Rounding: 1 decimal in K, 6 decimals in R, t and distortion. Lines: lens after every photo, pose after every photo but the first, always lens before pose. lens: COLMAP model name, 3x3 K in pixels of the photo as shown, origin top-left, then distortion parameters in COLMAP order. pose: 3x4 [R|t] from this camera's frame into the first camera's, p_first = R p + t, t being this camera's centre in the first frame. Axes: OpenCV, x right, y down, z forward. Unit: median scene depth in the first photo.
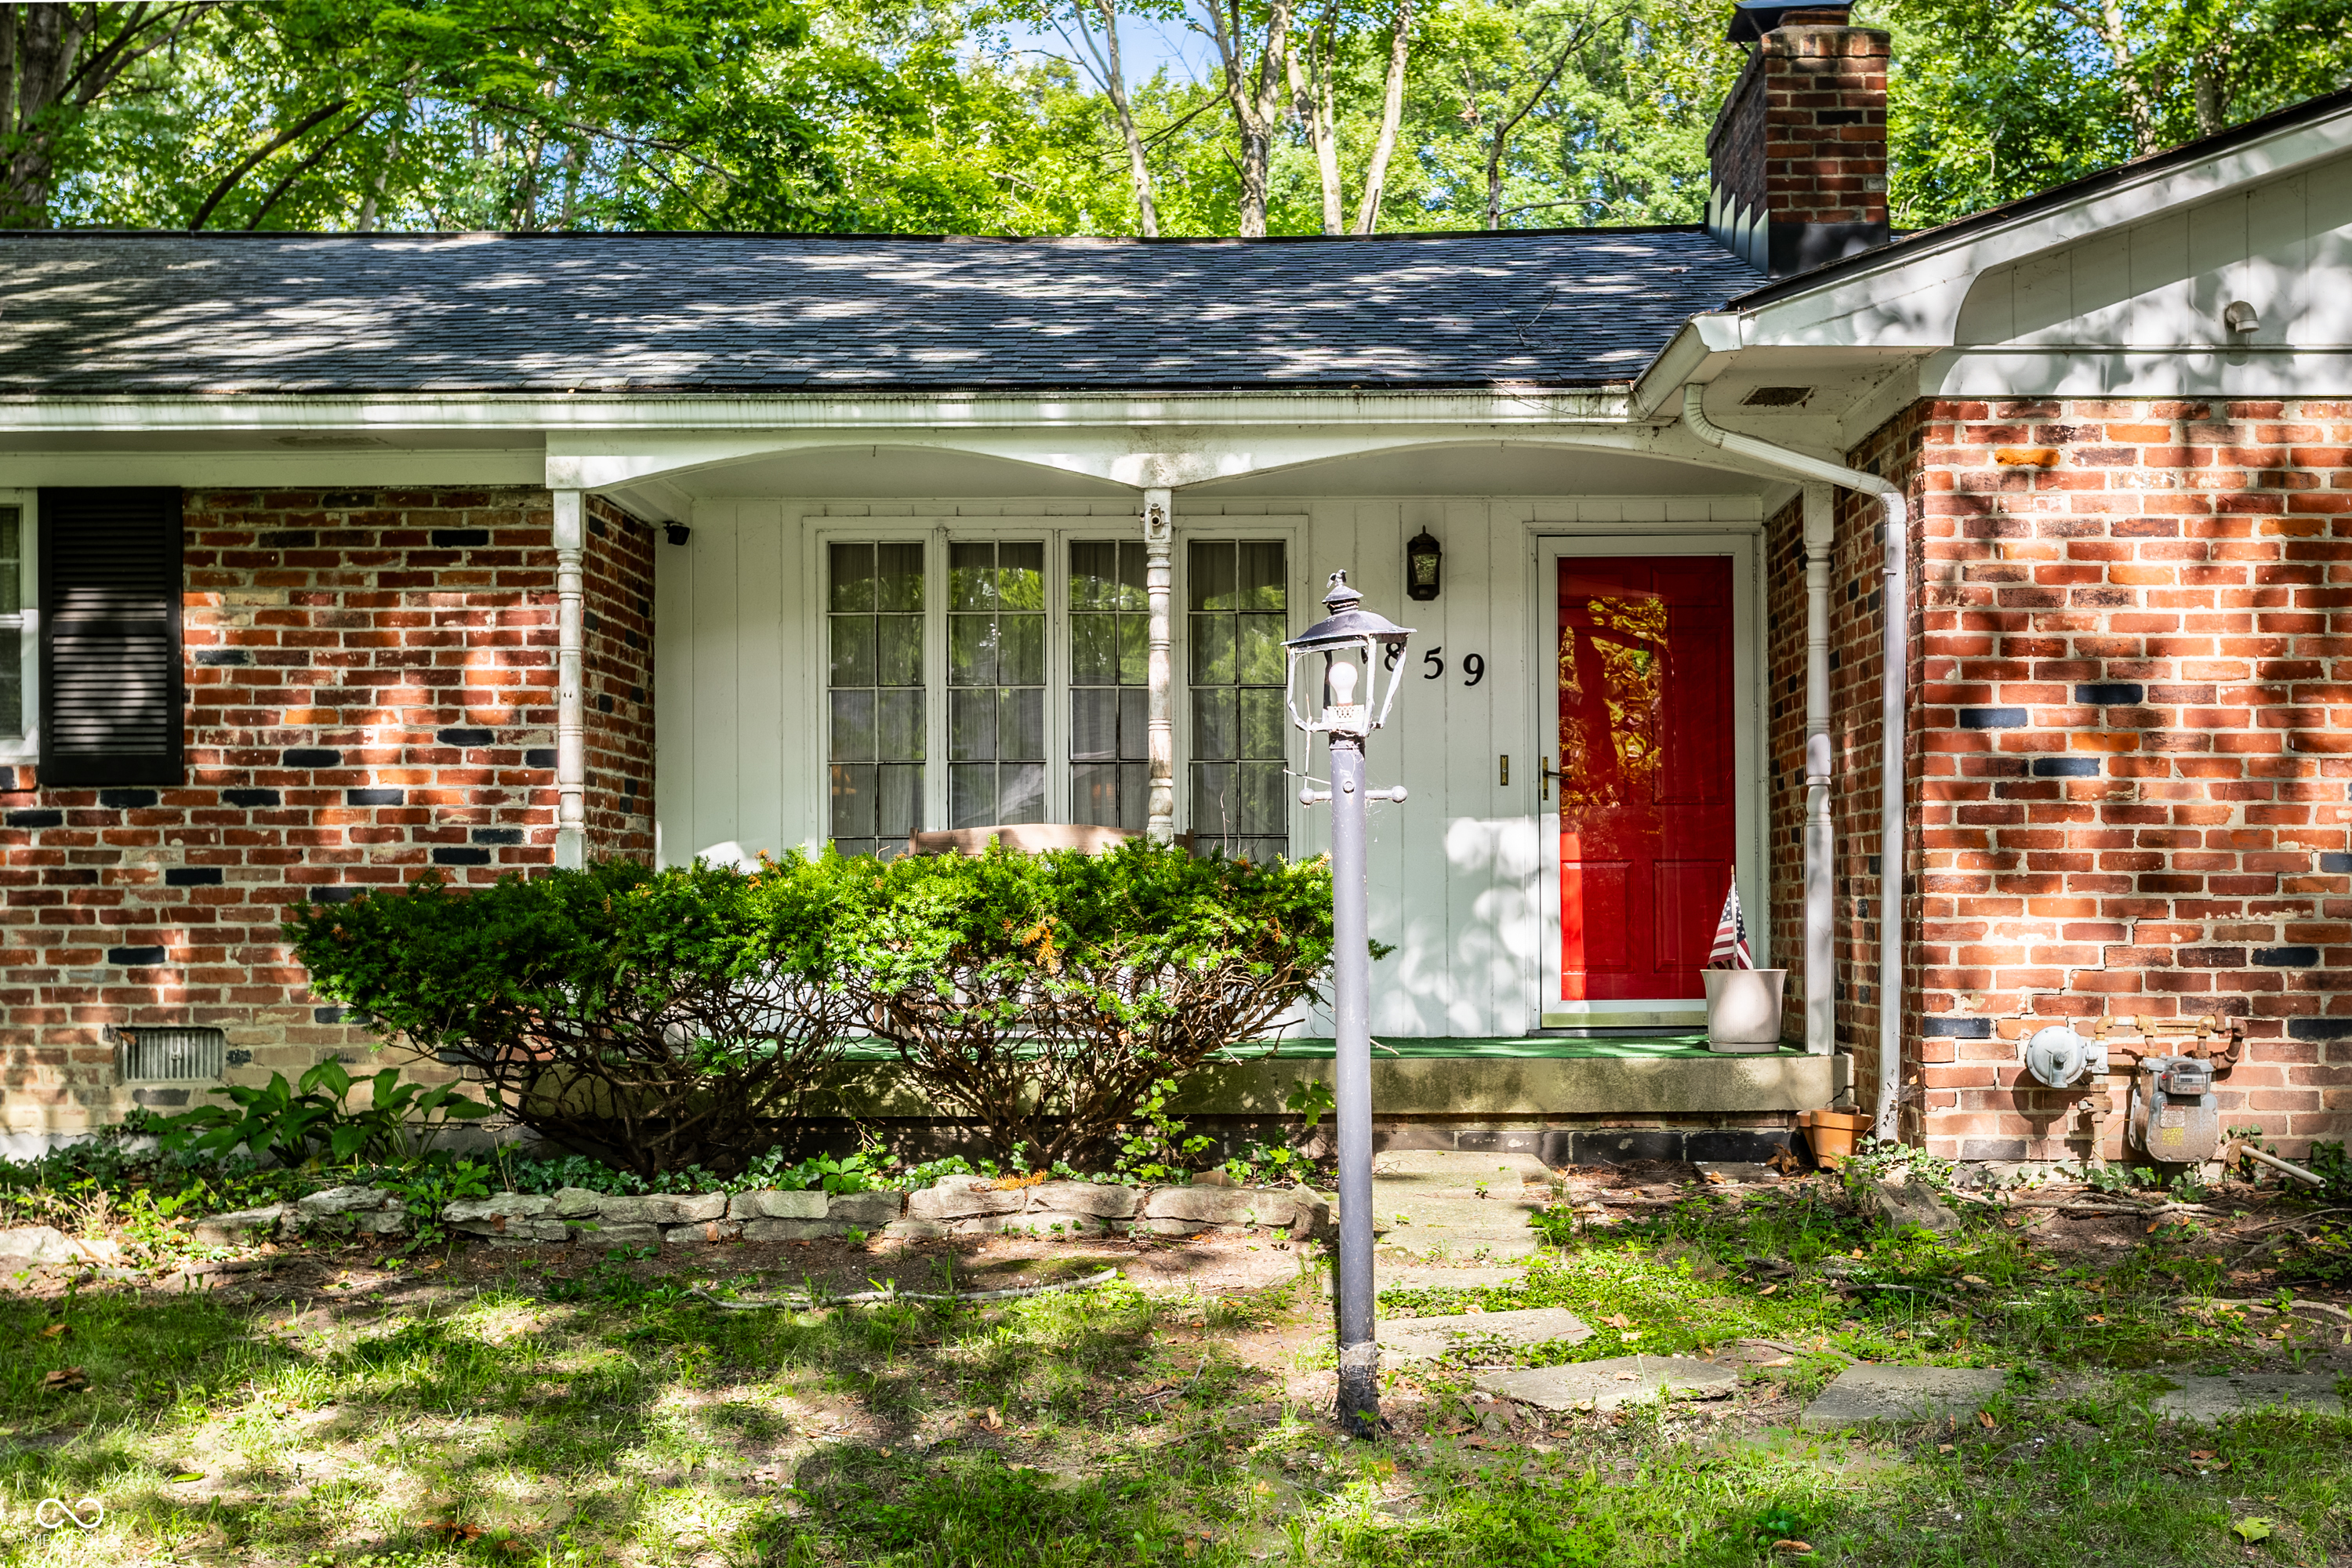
lens RADIAL K [[2683.3, 0, 1177.2], [0, 2683.3, 789.0], [0, 0, 1]] dist [0.002663, 0.000000]
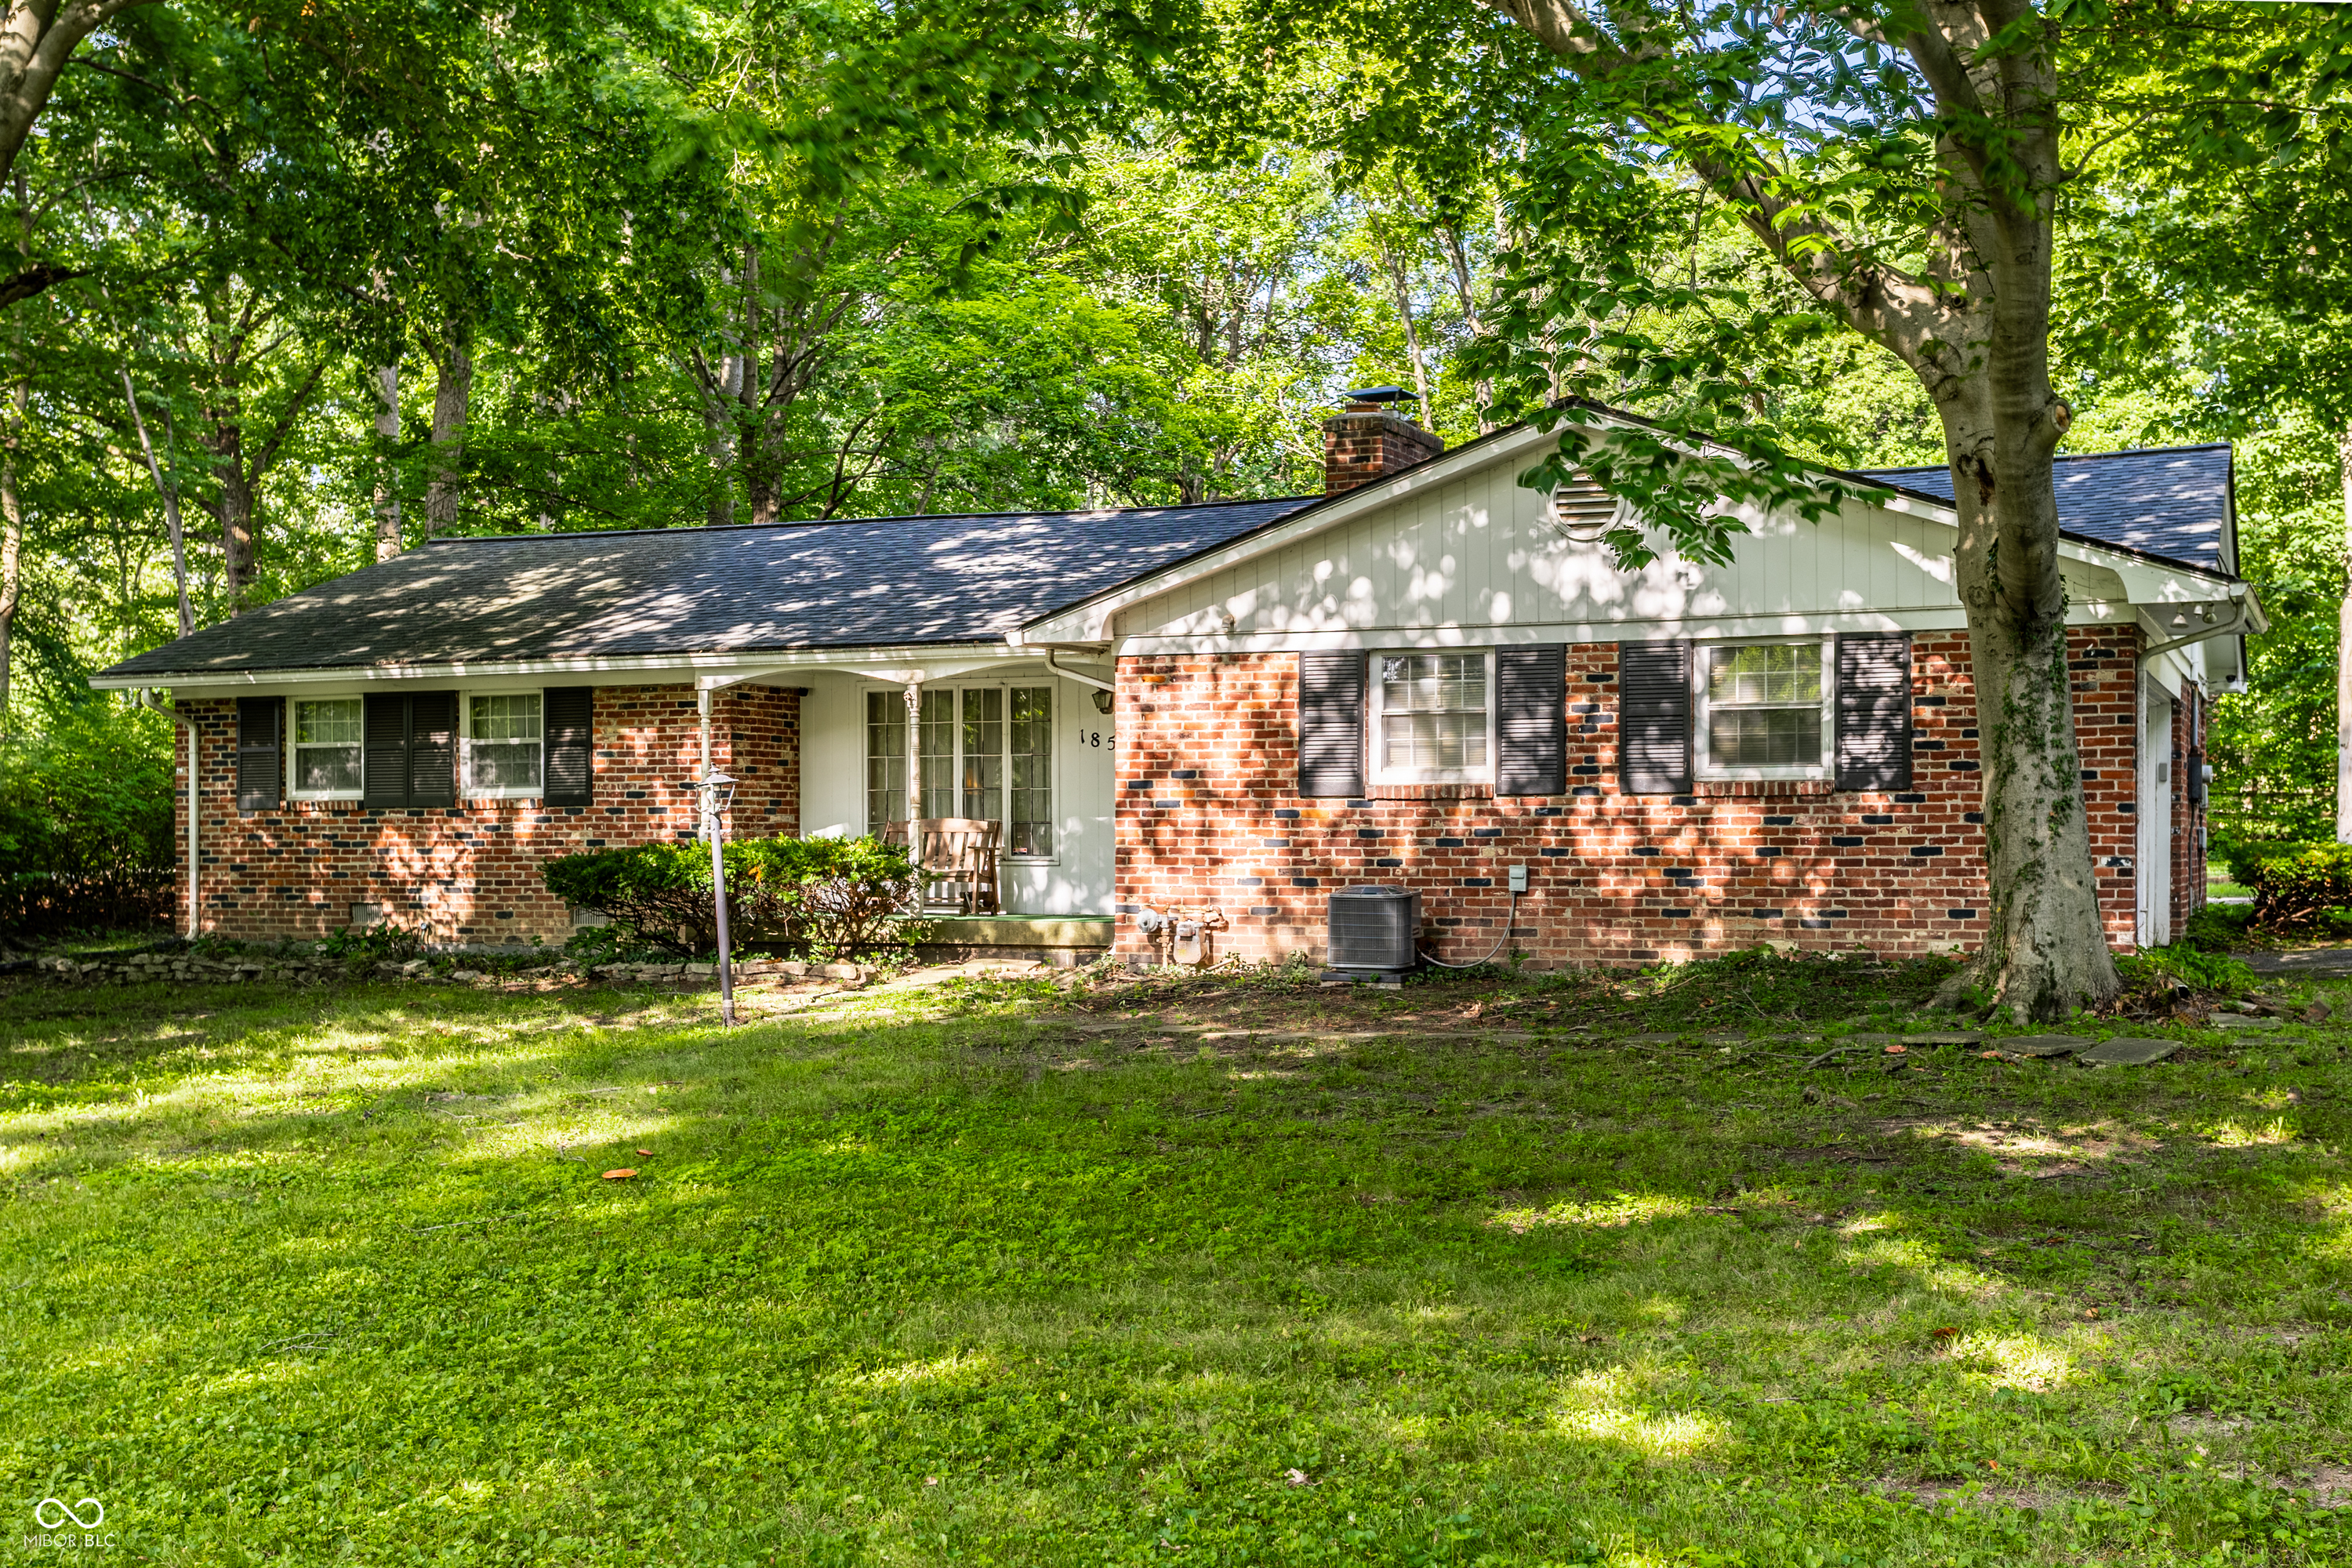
lens RADIAL K [[2683.3, 0, 1175.2], [0, 2683.3, 785.5], [0, 0, 1]] dist [0.002663, 0.000000]
pose [[0.924378, -0.006424, -0.381424, 1.090526], [0.014567, 0.999723, 0.018465, -0.058880], [0.381200, -0.022624, 0.924216, -1.110158]]
